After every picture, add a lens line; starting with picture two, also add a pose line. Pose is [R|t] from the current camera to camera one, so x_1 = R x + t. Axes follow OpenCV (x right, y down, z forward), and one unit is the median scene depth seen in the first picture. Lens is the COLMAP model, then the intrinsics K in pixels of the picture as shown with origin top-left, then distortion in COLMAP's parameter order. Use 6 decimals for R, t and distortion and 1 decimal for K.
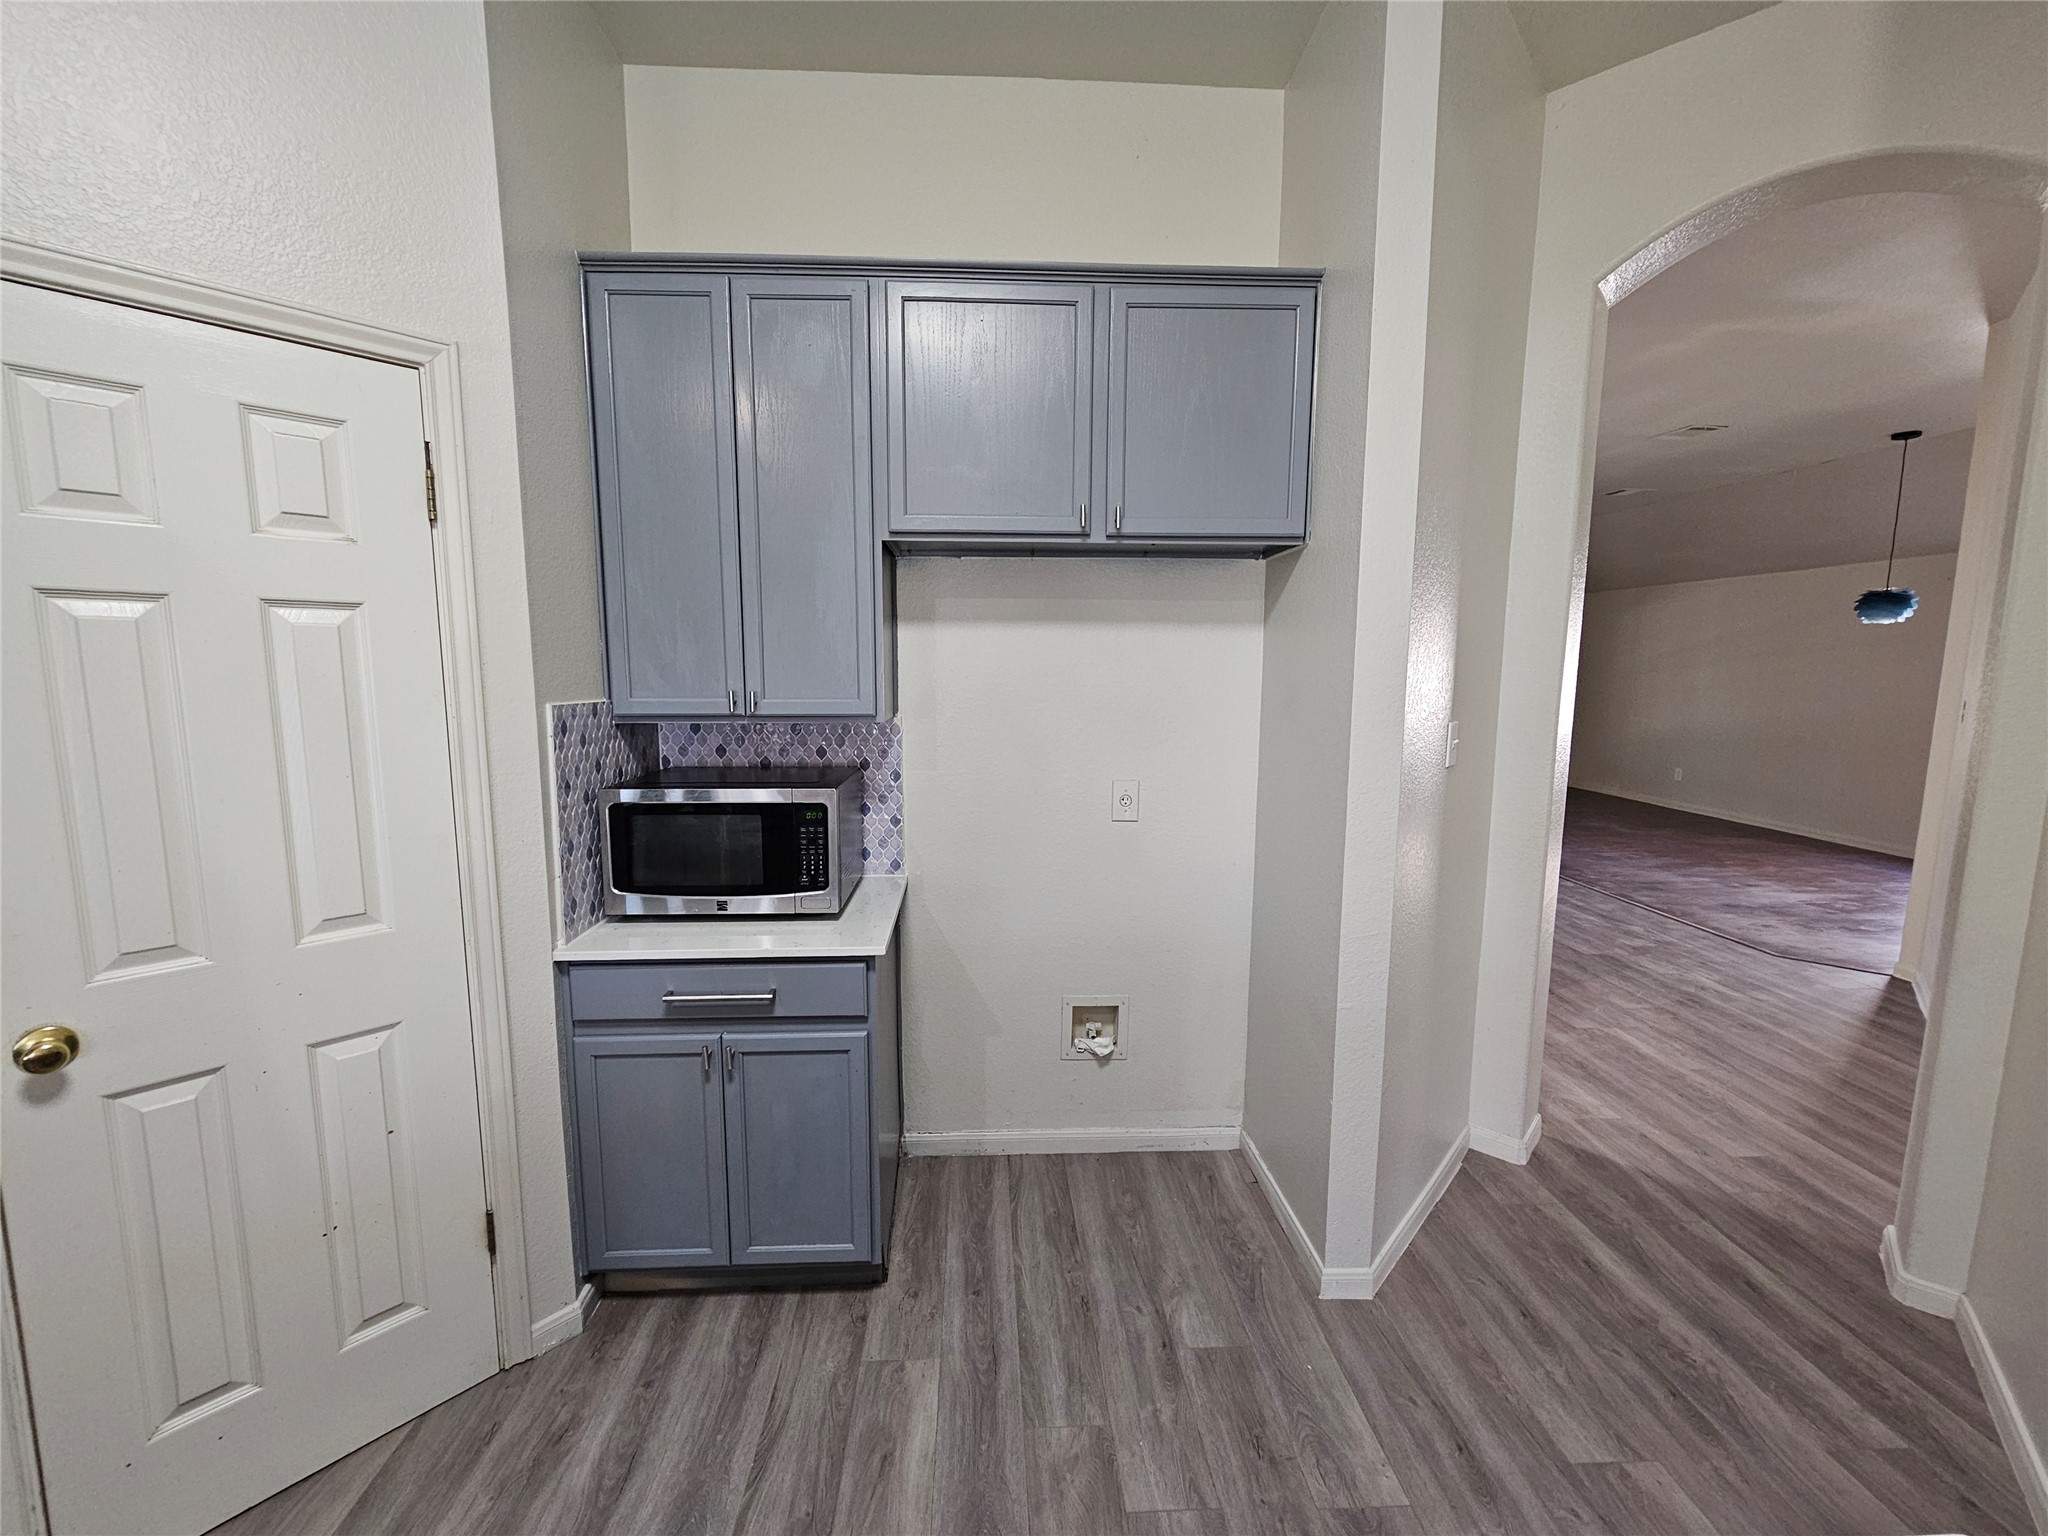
lens RADIAL K [[831.6, 0, 1021.1], [0, 831.6, 772.4], [0, 0, 1]] dist [-0.001886, 0.001170]
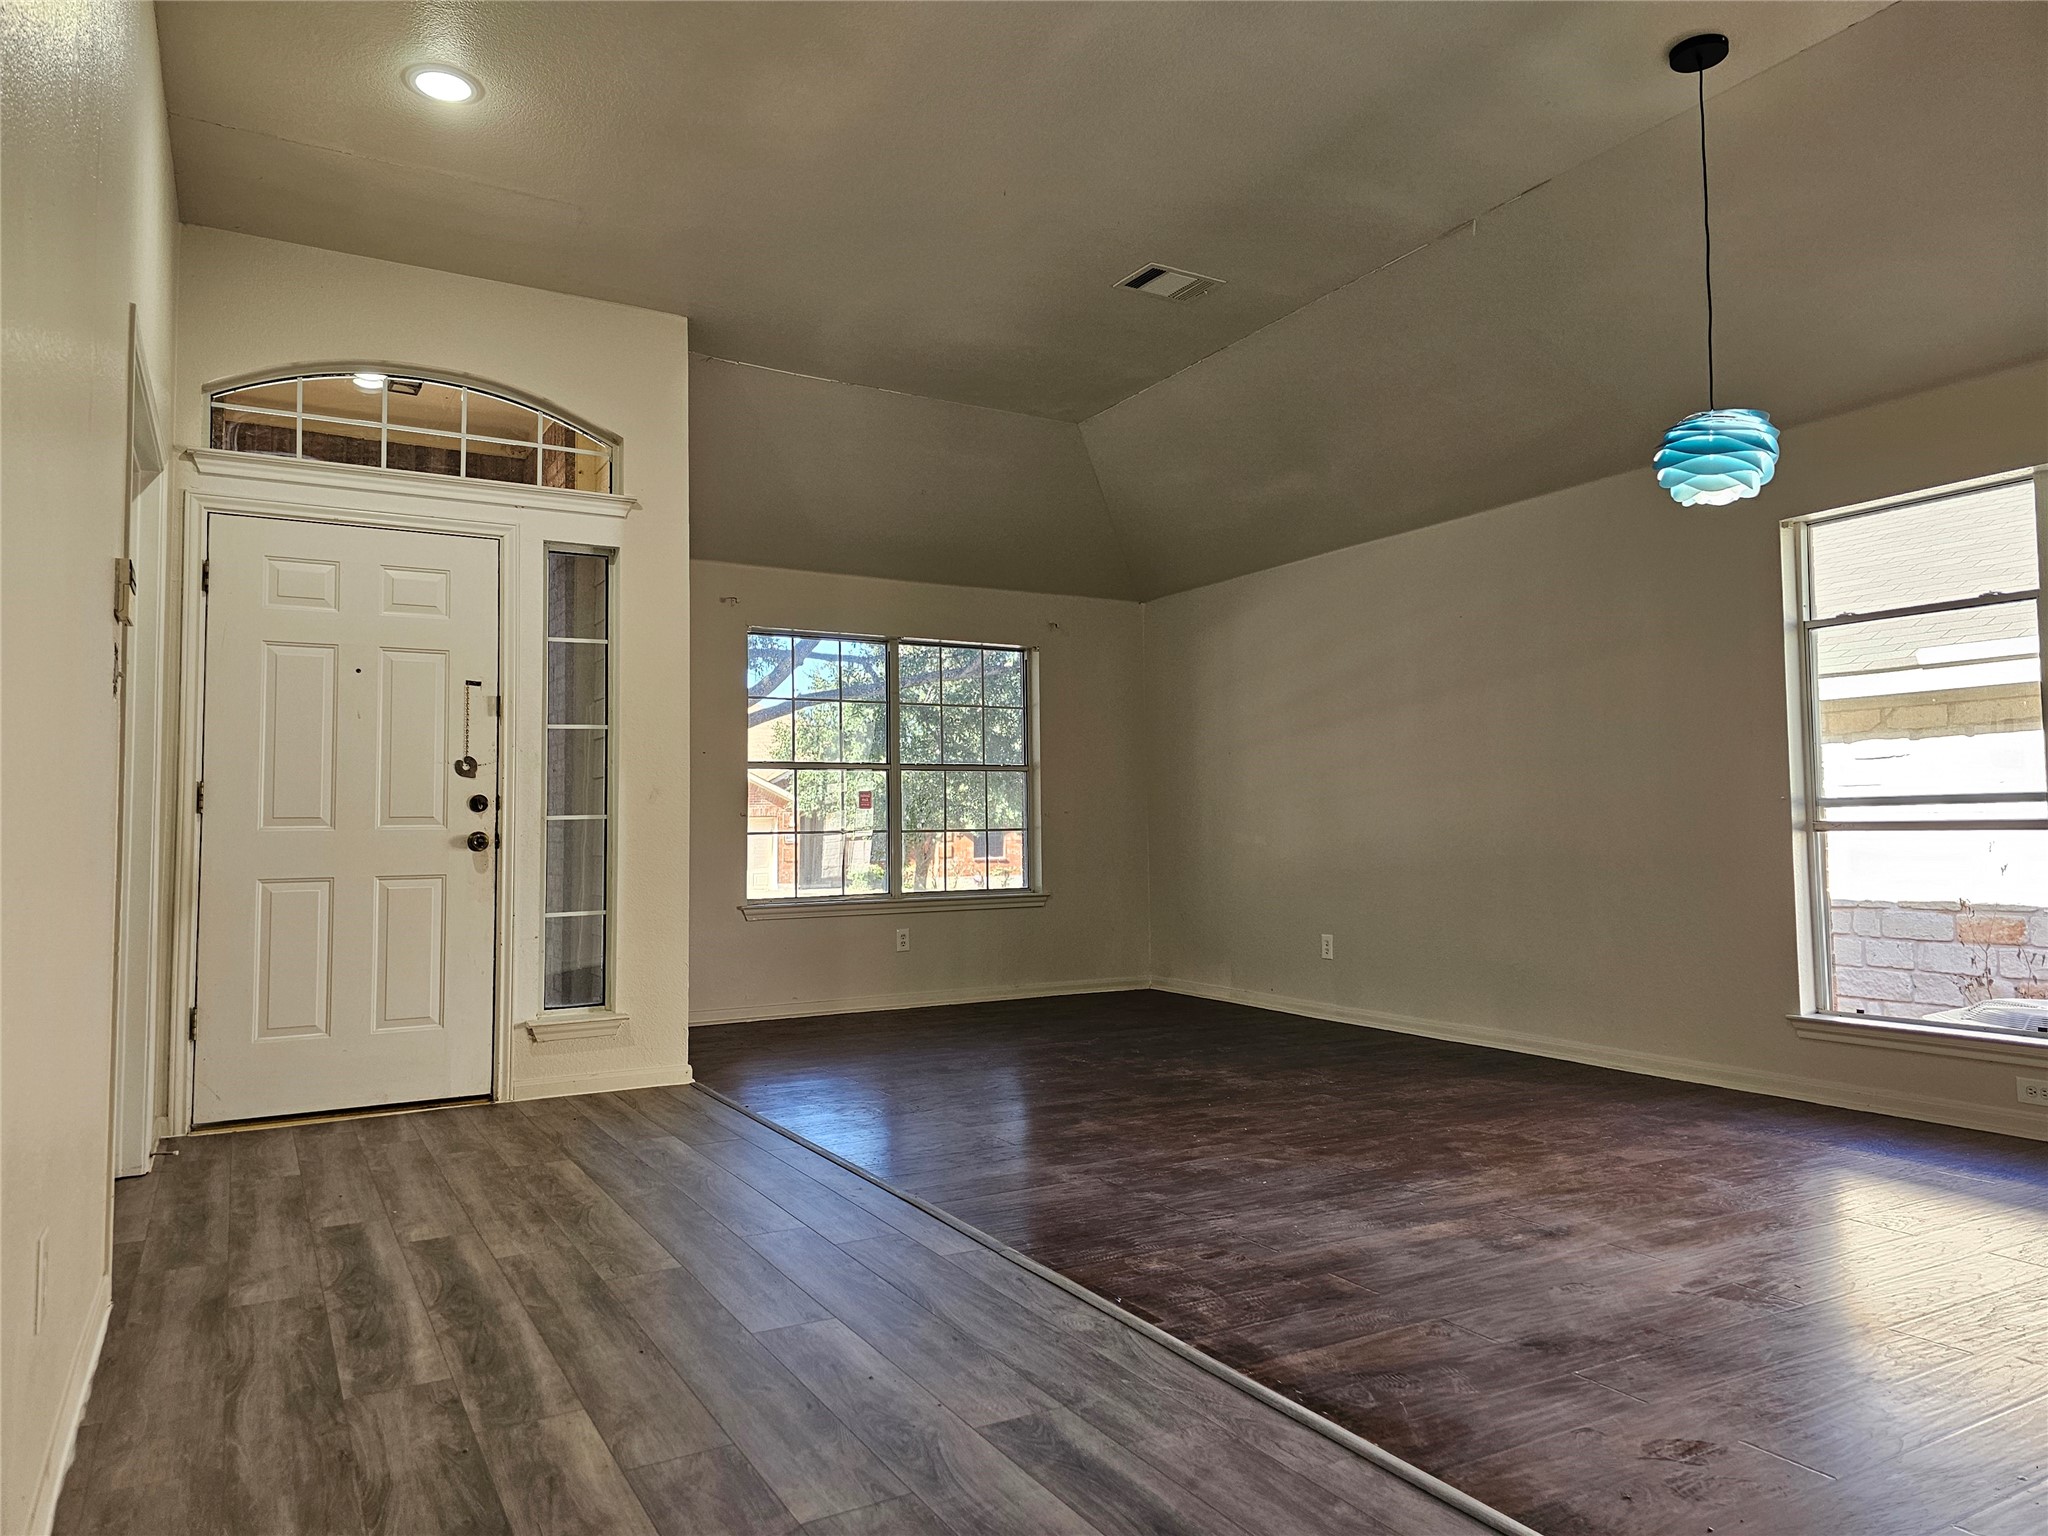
lens RADIAL K [[1370.1, 0, 1020.4], [0, 1370.1, 765.9], [0, 0, 1]] dist [-0.012681, -0.002085]
pose [[0.893181, 0.015691, 0.449423, 0.387766], [0.063306, 0.985051, -0.160206, 0.021278], [-0.445219, 0.171544, 0.878836, 0.515995]]
